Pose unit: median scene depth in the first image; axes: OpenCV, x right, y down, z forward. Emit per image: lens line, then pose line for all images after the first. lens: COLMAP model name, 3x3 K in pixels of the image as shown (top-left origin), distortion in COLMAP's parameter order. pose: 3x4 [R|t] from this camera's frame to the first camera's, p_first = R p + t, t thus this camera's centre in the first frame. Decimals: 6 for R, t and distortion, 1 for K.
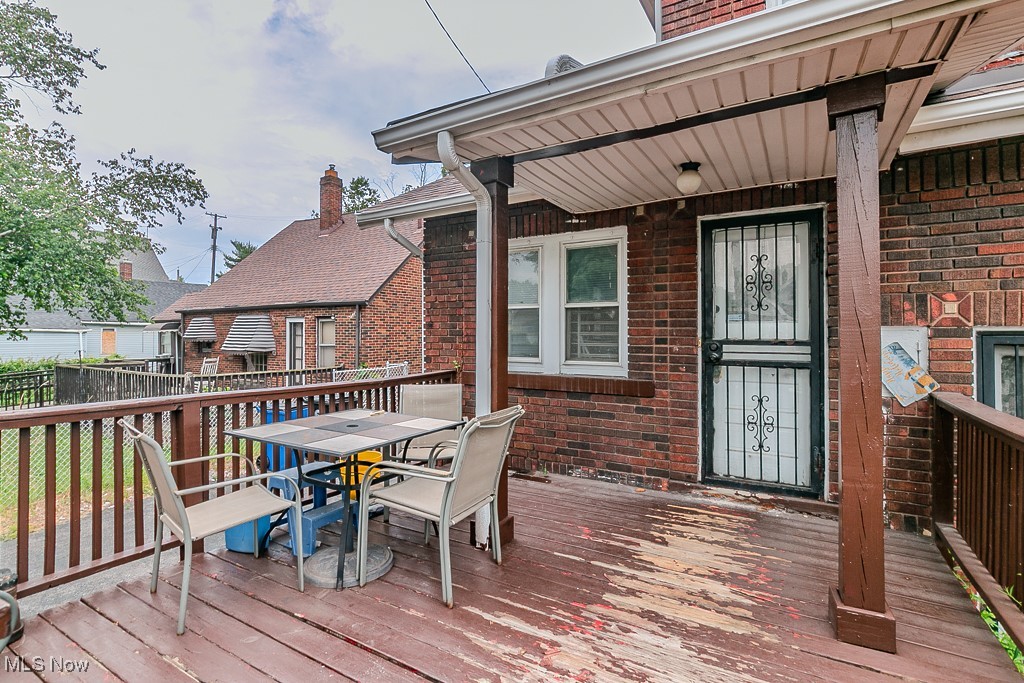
lens RADIAL K [[484.3, 0, 510.8], [0, 484.3, 328.4], [0, 0, 1]] dist [-0.000297, -0.000097]
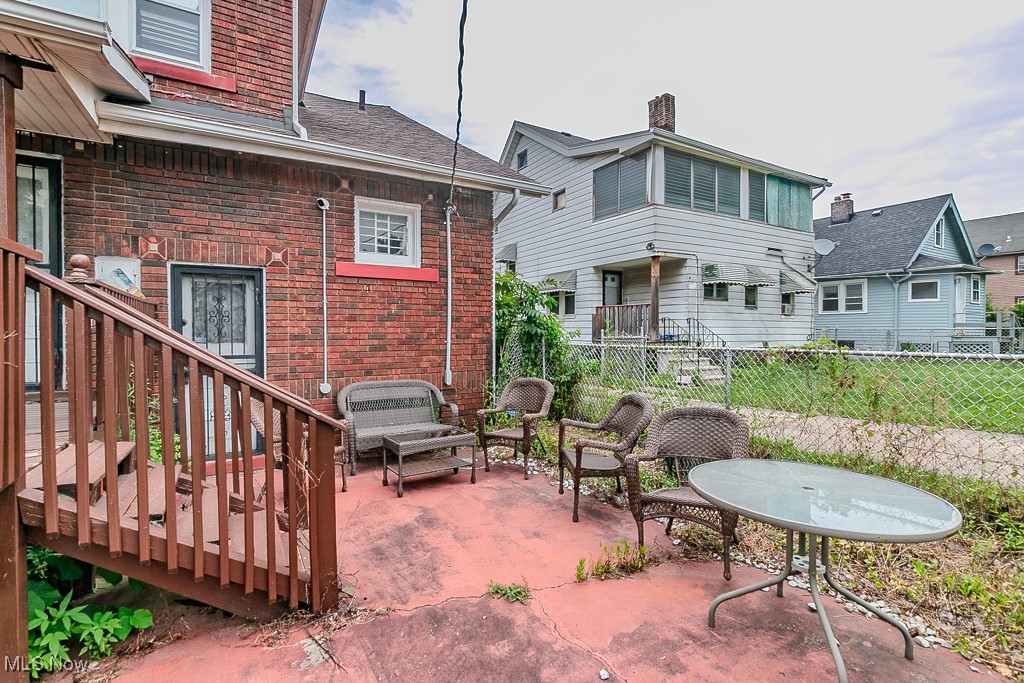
lens RADIAL K [[474.0, 0, 511.5], [0, 474.0, 337.0], [0, 0, 1]] dist [-0.002607, -0.000159]
pose [[0.489090, -0.012013, 0.872150, 0.134078], [-0.008462, 0.999793, 0.018517, 0.175845], [-0.872192, -0.016436, 0.488887, -0.620337]]
